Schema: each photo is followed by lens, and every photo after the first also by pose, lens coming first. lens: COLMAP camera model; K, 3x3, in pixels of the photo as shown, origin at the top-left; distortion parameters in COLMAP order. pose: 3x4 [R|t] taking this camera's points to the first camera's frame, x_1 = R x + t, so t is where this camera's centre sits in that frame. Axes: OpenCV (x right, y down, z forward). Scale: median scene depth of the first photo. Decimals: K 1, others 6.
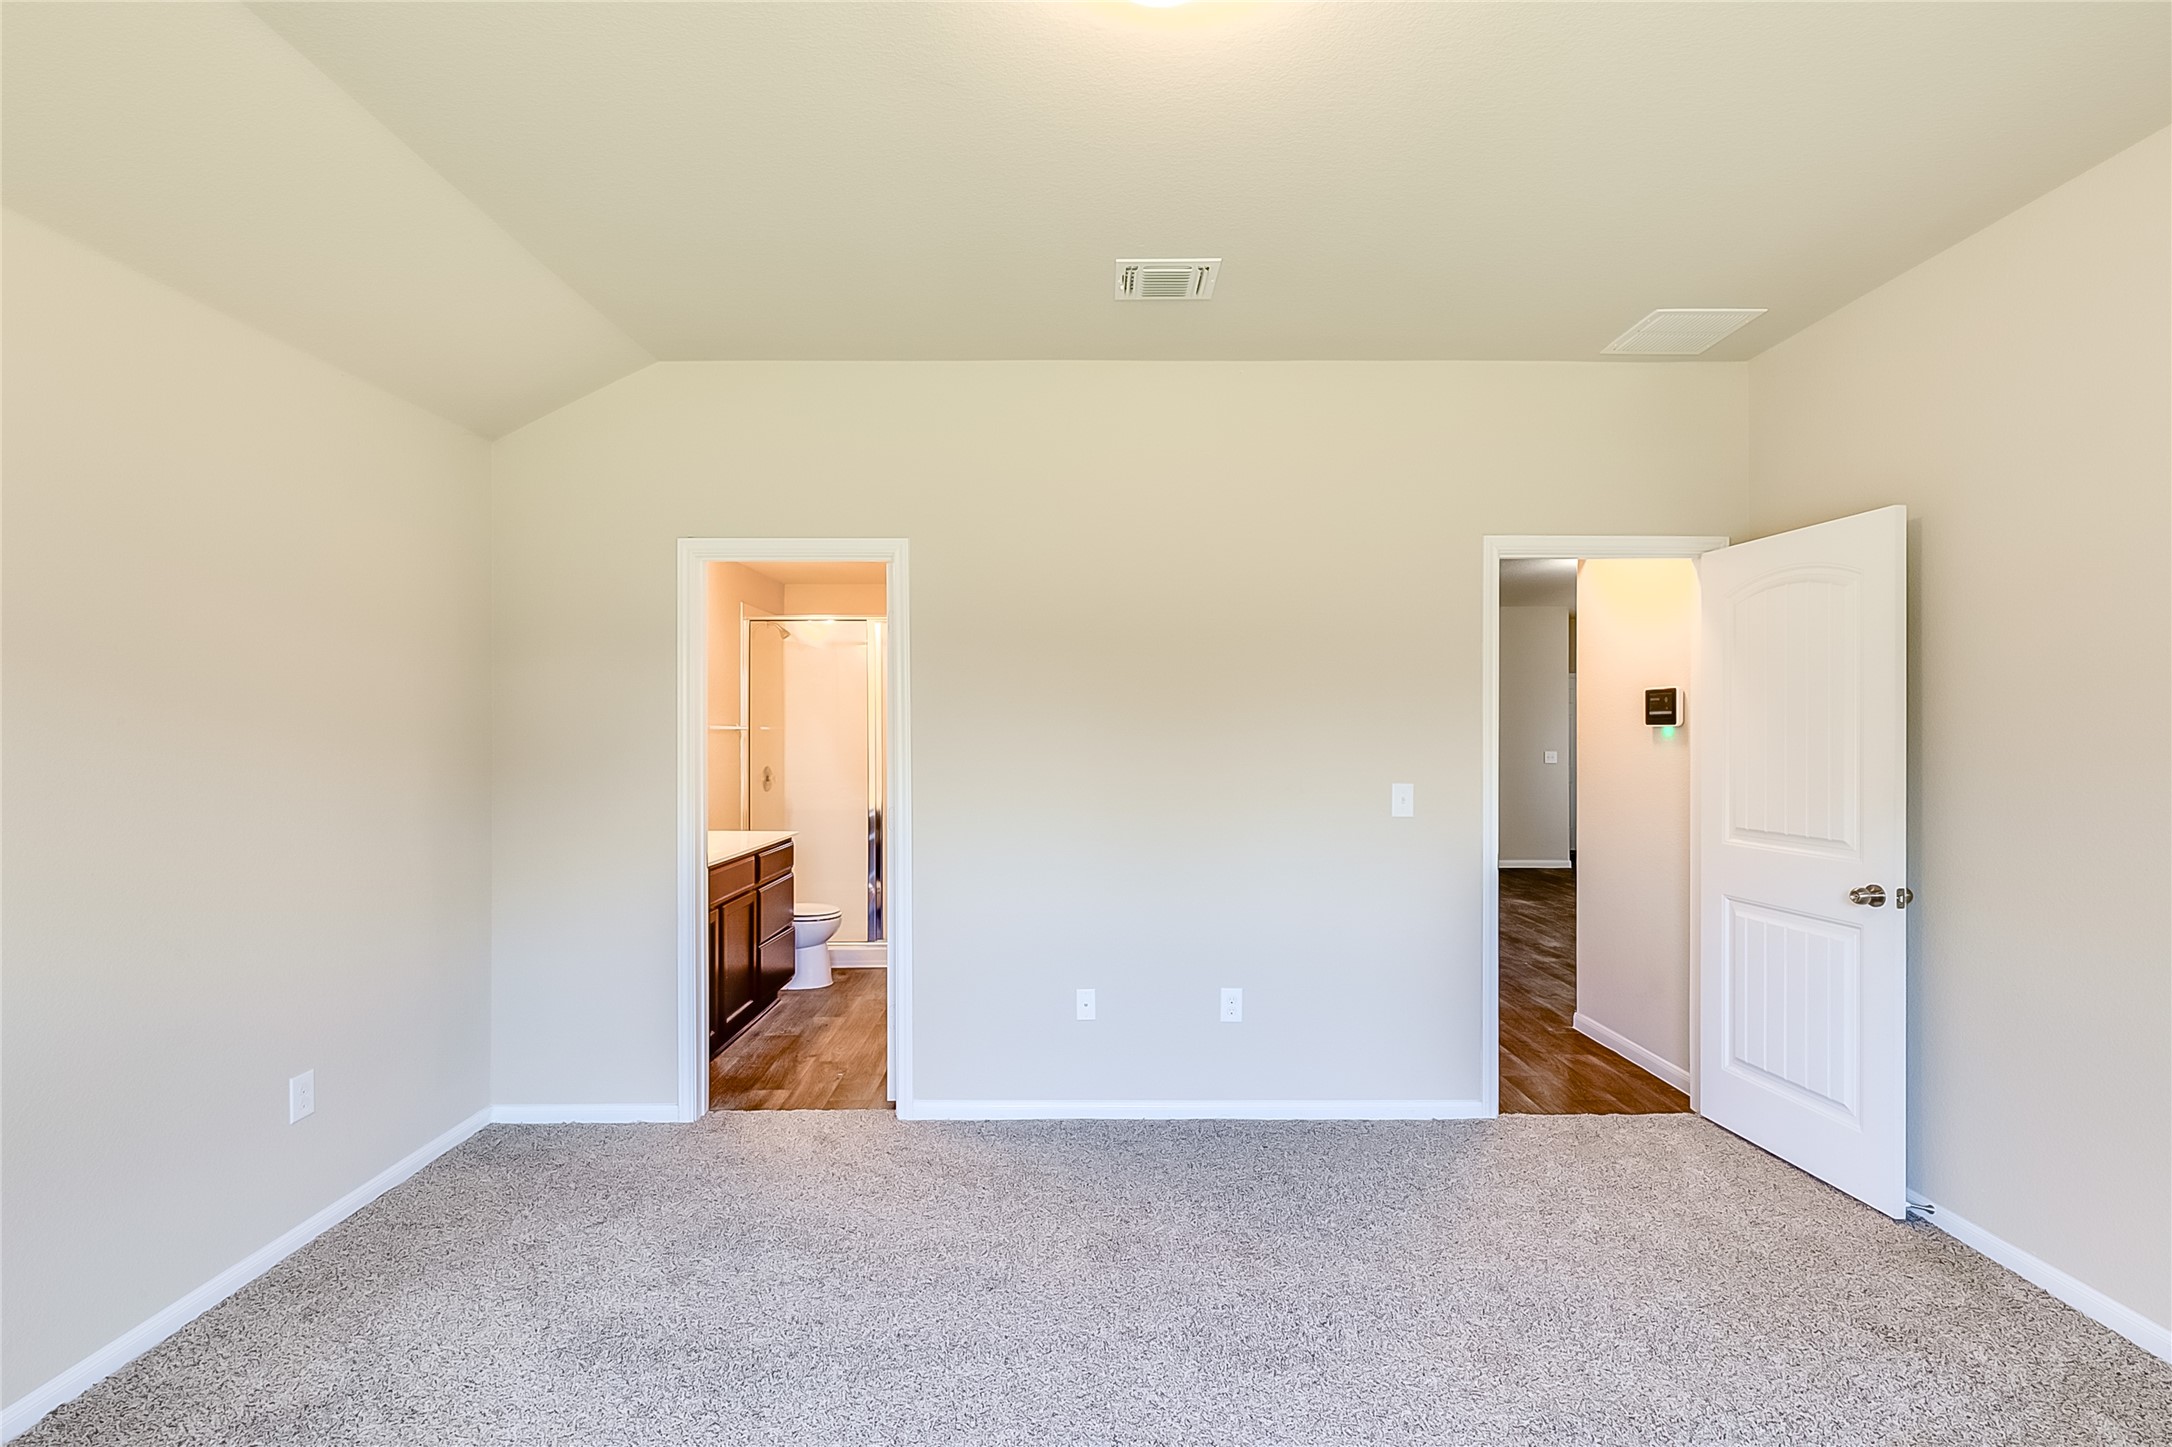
lens RADIAL K [[986.2, 0, 1086.2], [0, 986.2, 729.8], [0, 0, 1]] dist [0.002716, 0.000140]
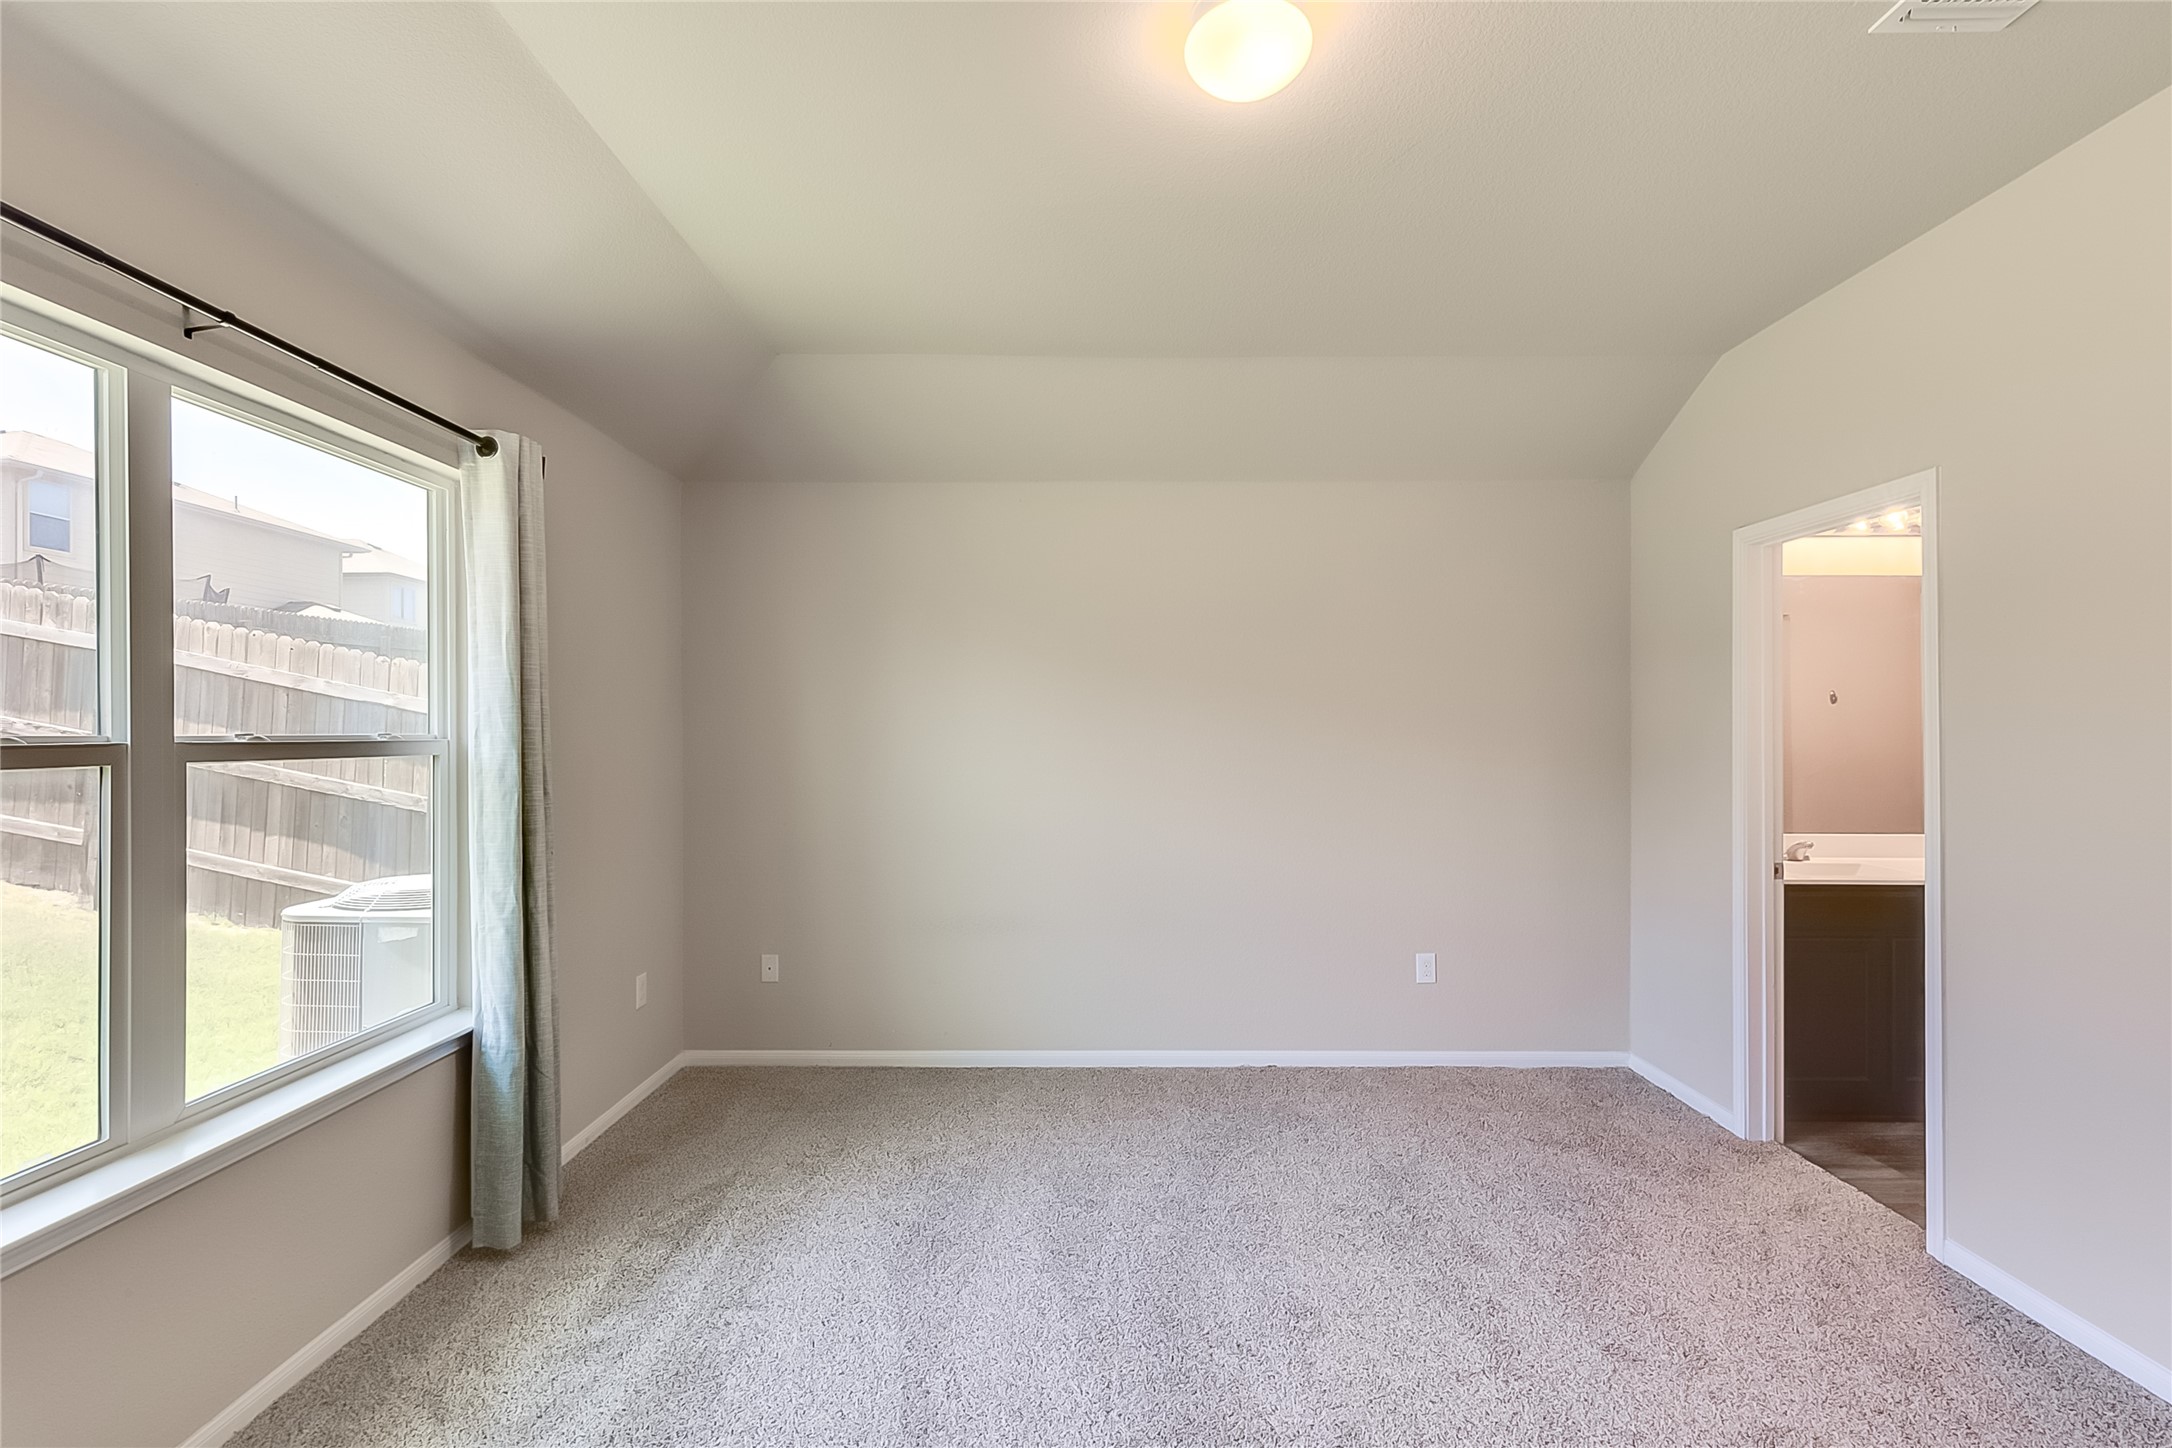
lens RADIAL K [[986.2, 0, 1086.2], [0, 986.2, 730.3], [0, 0, 1]] dist [0.002716, 0.000140]
pose [[-0.012880, 0.002497, -0.999914, 0.574197], [0.000587, 0.999997, 0.002490, -0.001395], [0.999917, -0.000554, -0.012881, 0.381507]]
